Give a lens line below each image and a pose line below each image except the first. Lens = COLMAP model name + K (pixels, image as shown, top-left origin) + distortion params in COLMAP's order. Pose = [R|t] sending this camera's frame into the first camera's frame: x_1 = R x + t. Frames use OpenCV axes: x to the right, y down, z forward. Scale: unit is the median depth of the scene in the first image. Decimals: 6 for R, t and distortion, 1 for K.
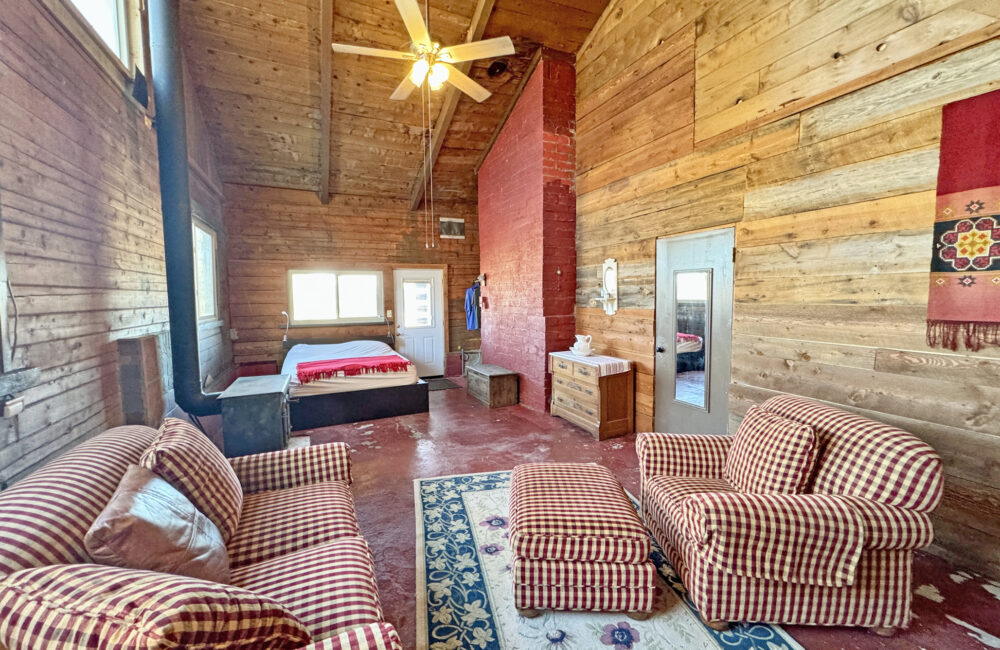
lens RADIAL K [[399.7, 0, 497.9], [0, 399.7, 324.2], [0, 0, 1]] dist [-0.003068, 0.000340]
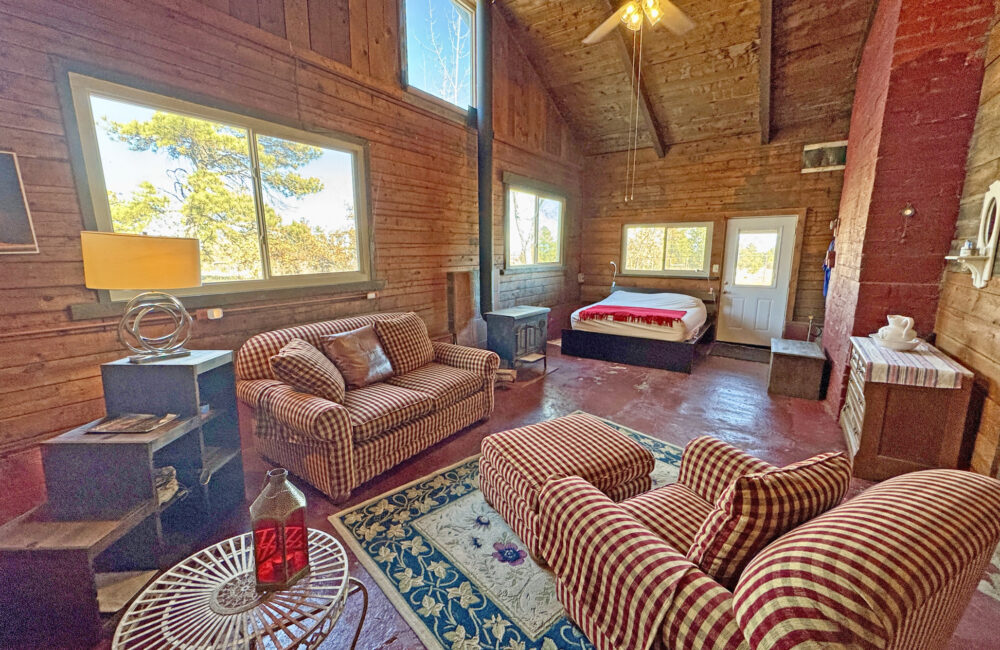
lens RADIAL K [[399.7, 0, 498.5], [0, 399.7, 325.6], [0, 0, 1]] dist [-0.003068, 0.000340]
pose [[0.493840, 0.171855, -0.852401, 0.320600], [-0.065963, 0.984855, 0.160343, -0.012245], [0.867047, -0.022957, 0.497697, 0.116211]]
